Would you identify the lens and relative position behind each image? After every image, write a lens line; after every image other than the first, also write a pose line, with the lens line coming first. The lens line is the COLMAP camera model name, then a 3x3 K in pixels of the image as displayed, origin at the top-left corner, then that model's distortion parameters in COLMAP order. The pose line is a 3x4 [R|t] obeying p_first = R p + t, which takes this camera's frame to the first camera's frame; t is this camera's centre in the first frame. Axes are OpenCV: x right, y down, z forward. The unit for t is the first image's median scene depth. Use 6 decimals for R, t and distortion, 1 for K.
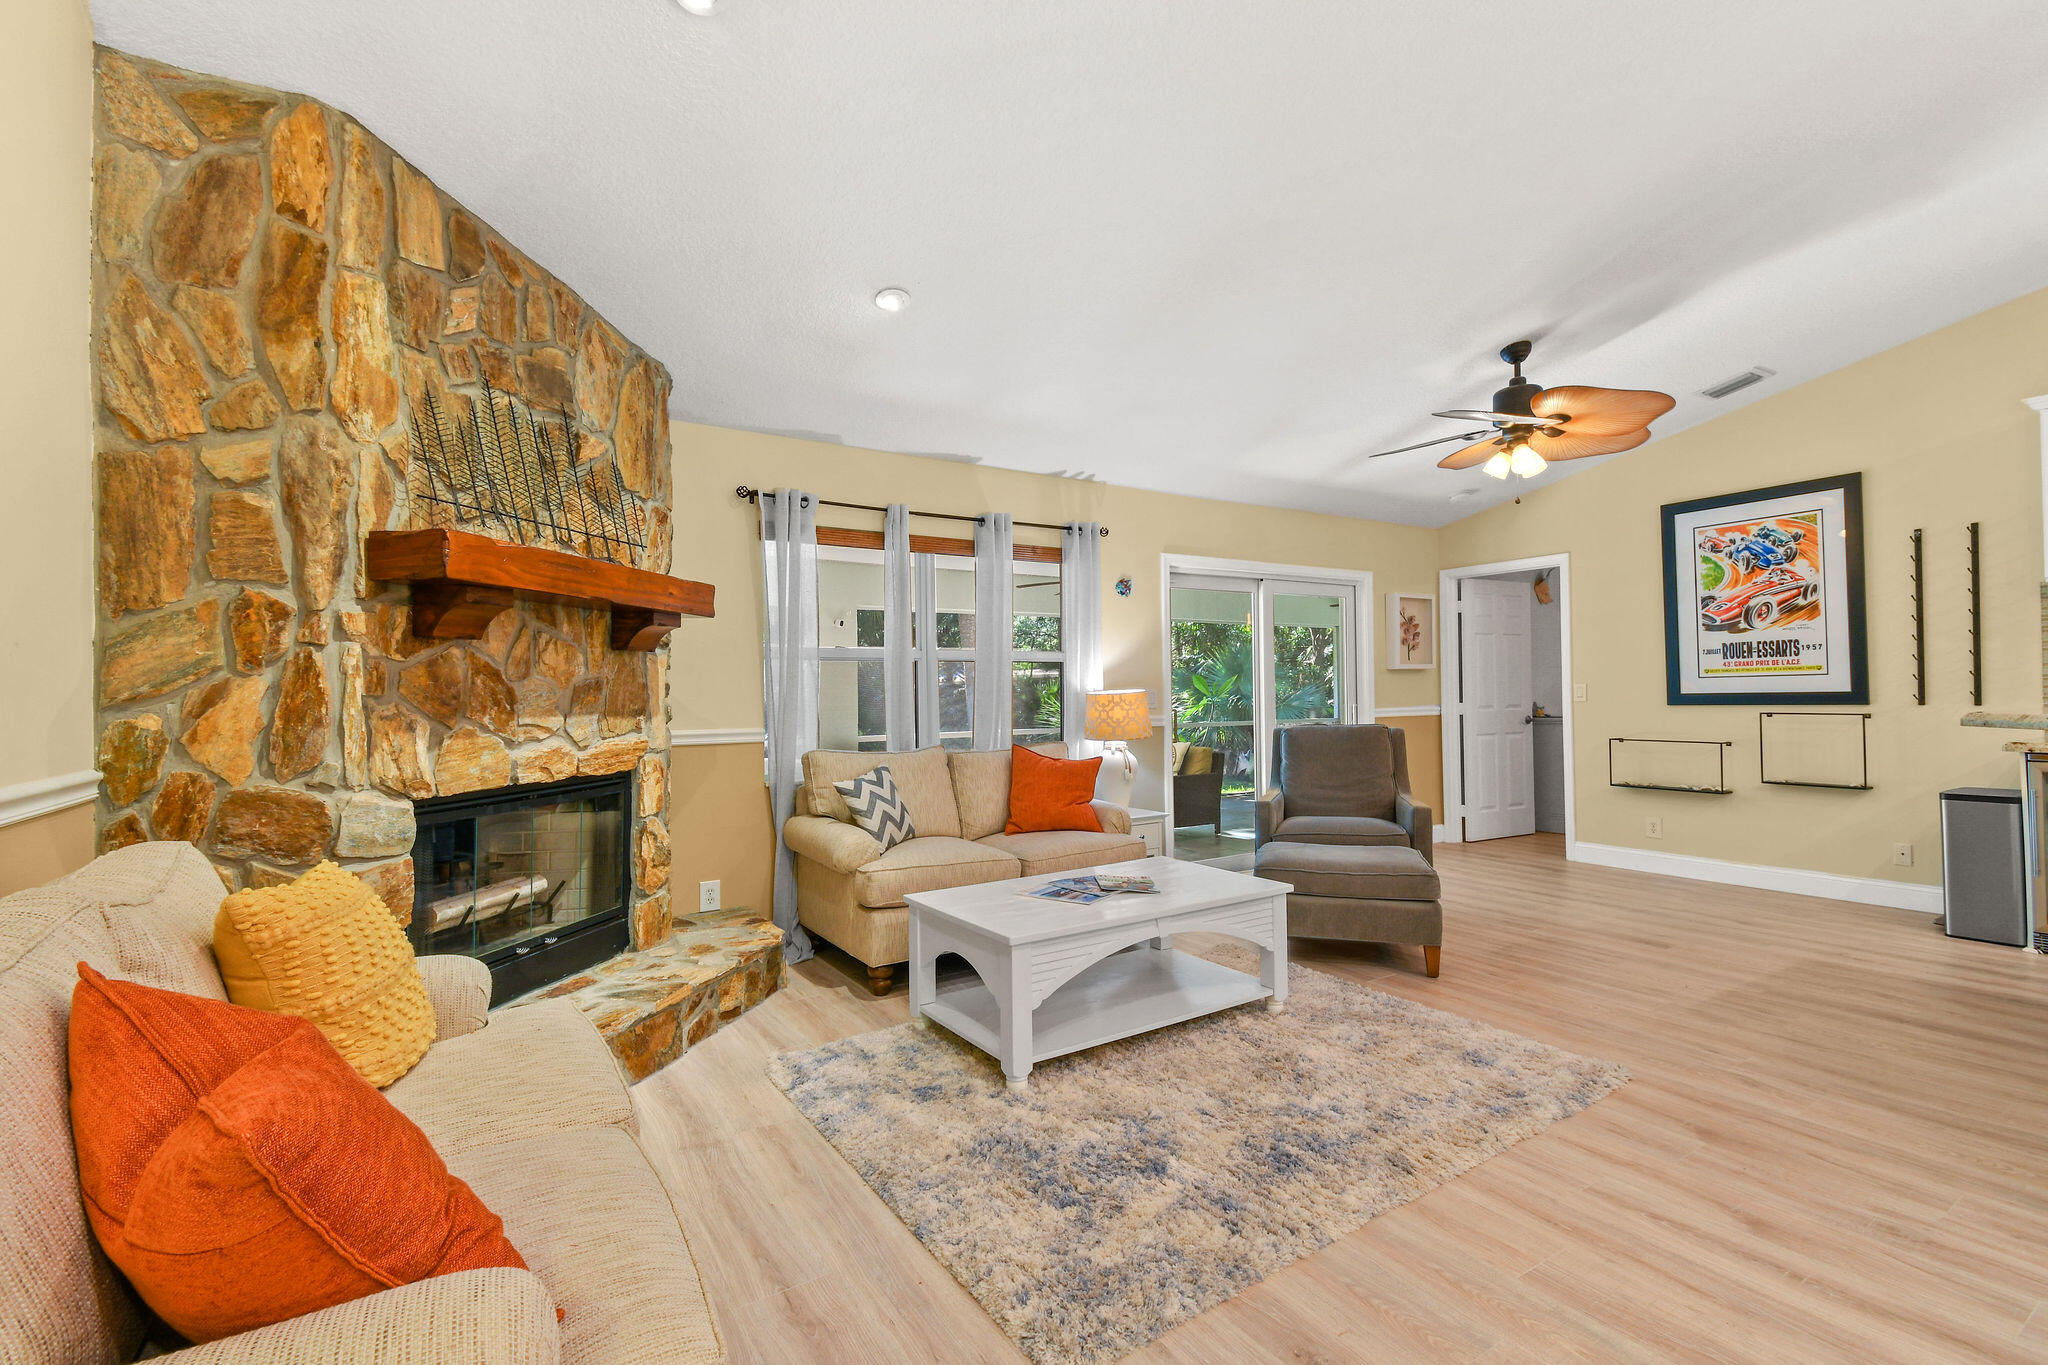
lens RADIAL K [[884.3, 0, 1014.0], [0, 884.3, 691.2], [0, 0, 1]] dist [0.013083, -0.003292]
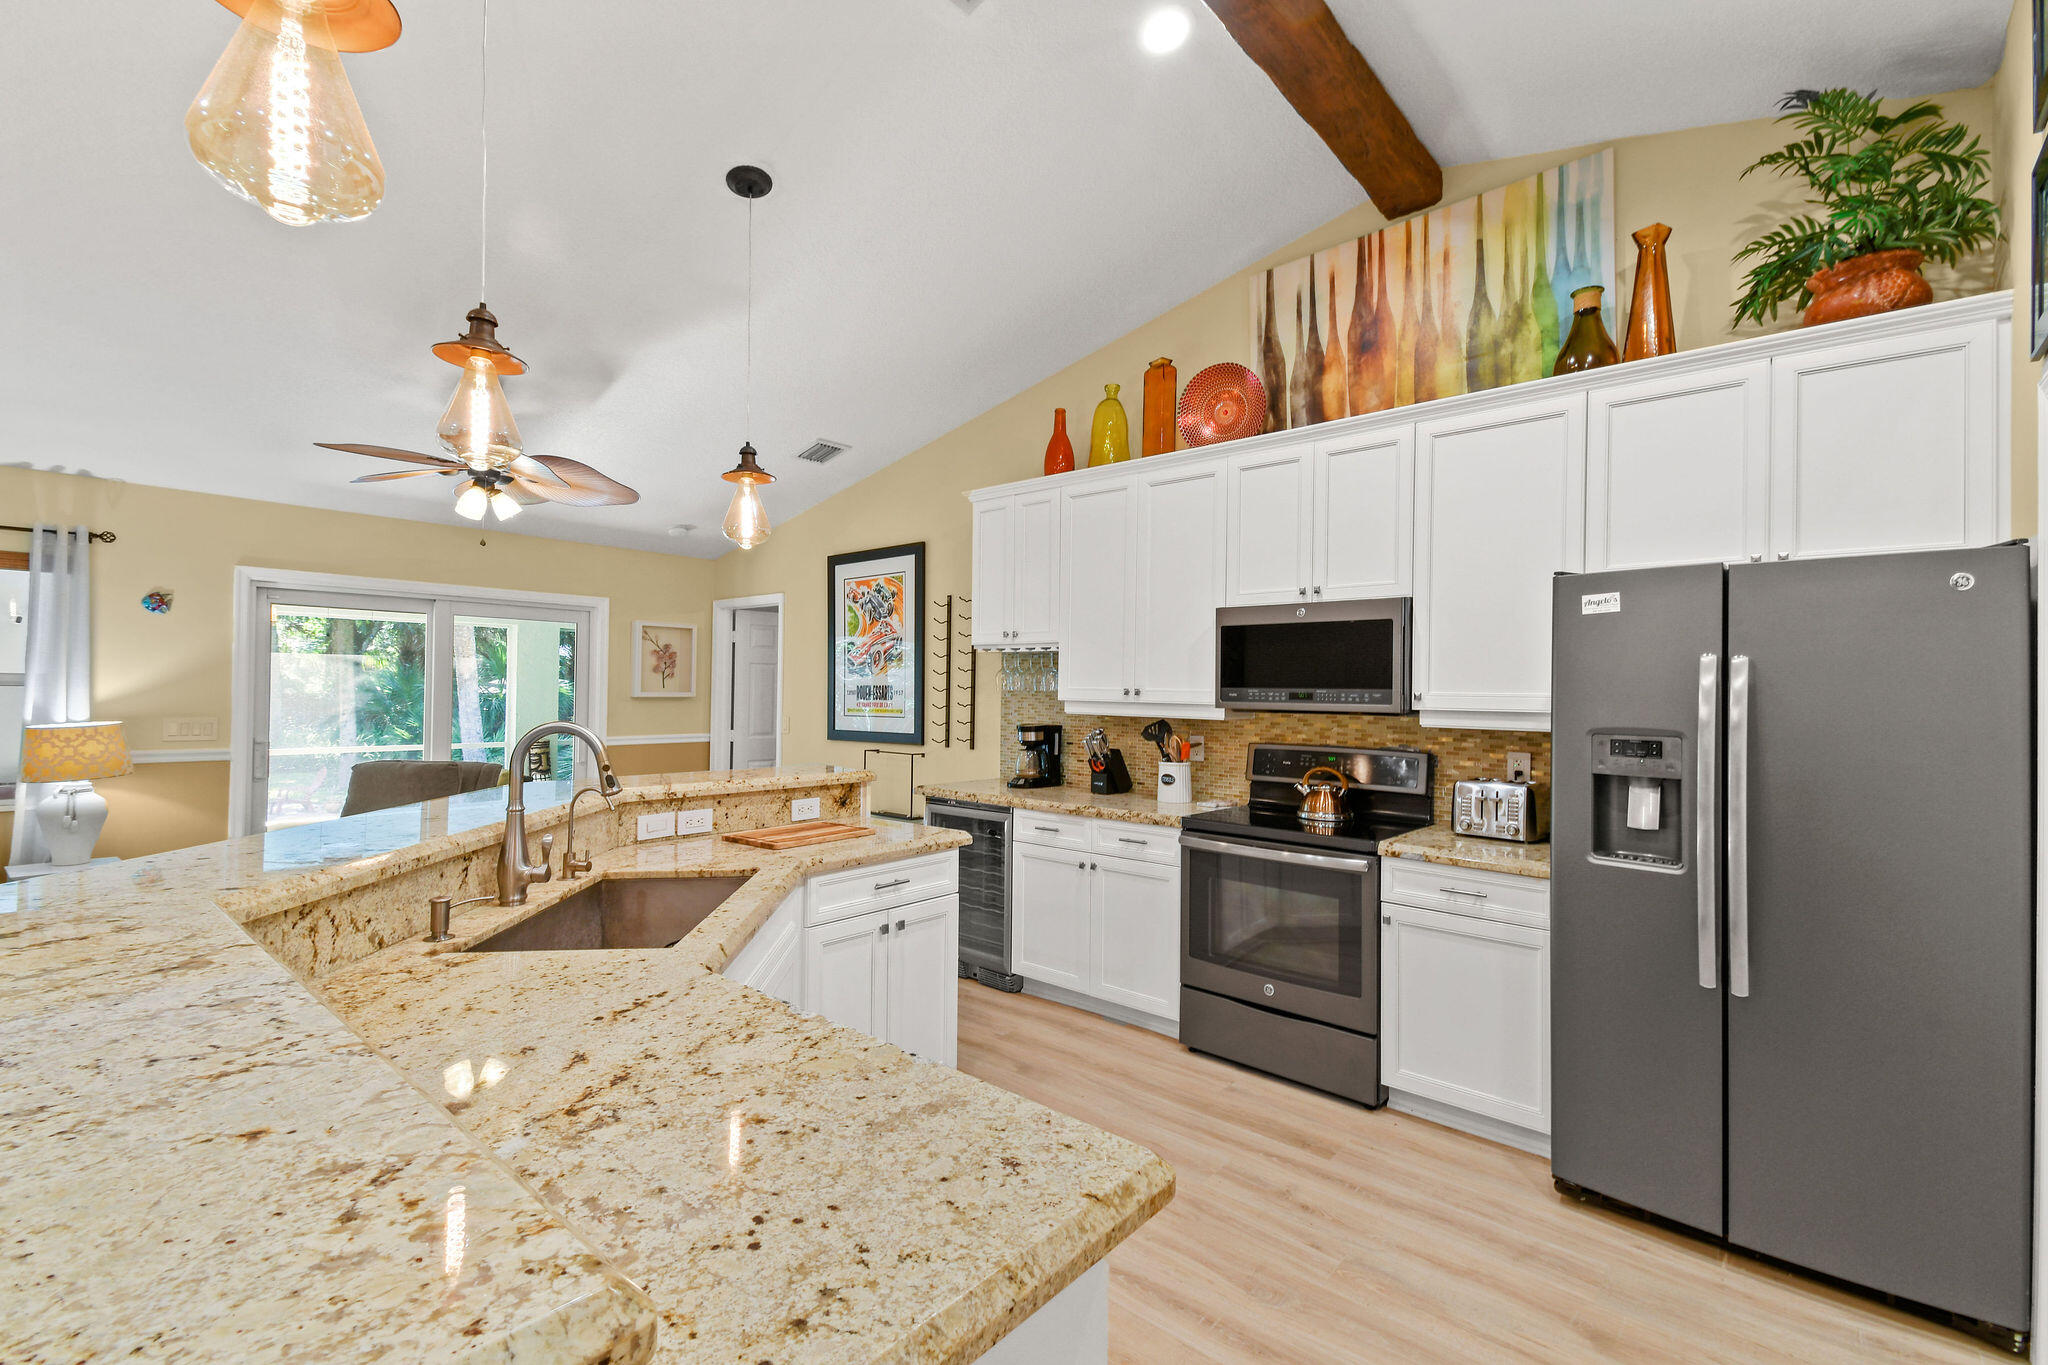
lens RADIAL K [[884.3, 0, 1031.2], [0, 884.3, 686.8], [0, 0, 1]] dist [0.013083, -0.003292]
pose [[0.950835, 0.028653, 0.308371, 0.673713], [-0.027515, 0.999589, -0.008038, -0.050098], [-0.308474, -0.000842, 0.951232, -0.109242]]
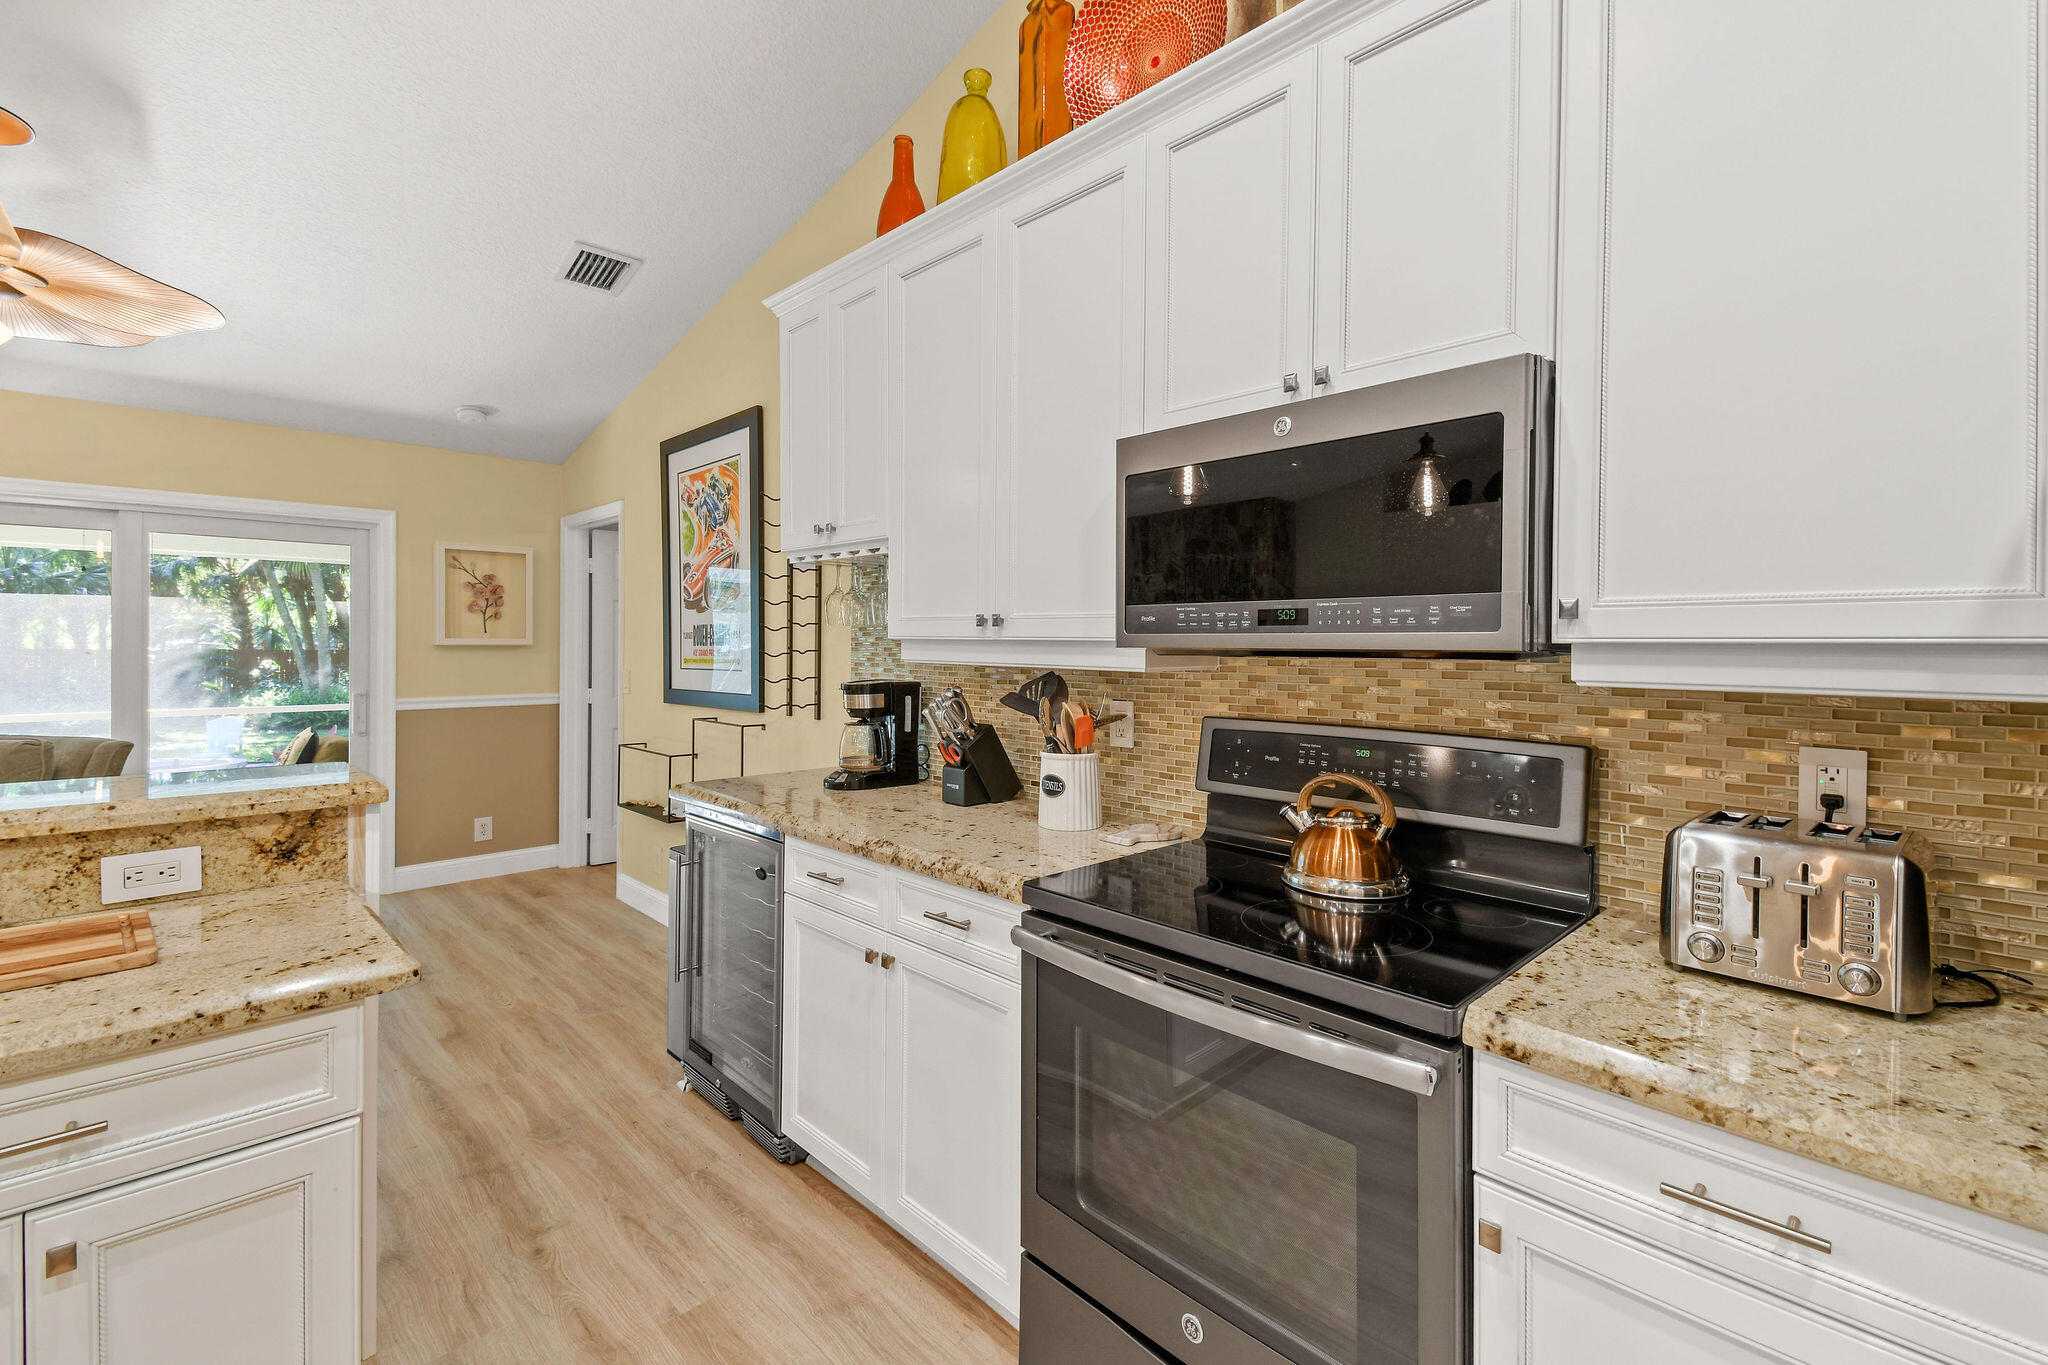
lens RADIAL K [[884.3, 0, 1042.4], [0, 884.3, 653.8], [0, 0, 1]] dist [0.013083, -0.003292]
pose [[0.971532, 0.017630, 0.236251, 0.922139], [-0.020311, 0.999754, 0.008920, -0.042749], [-0.236036, -0.013465, 0.971651, 0.191621]]
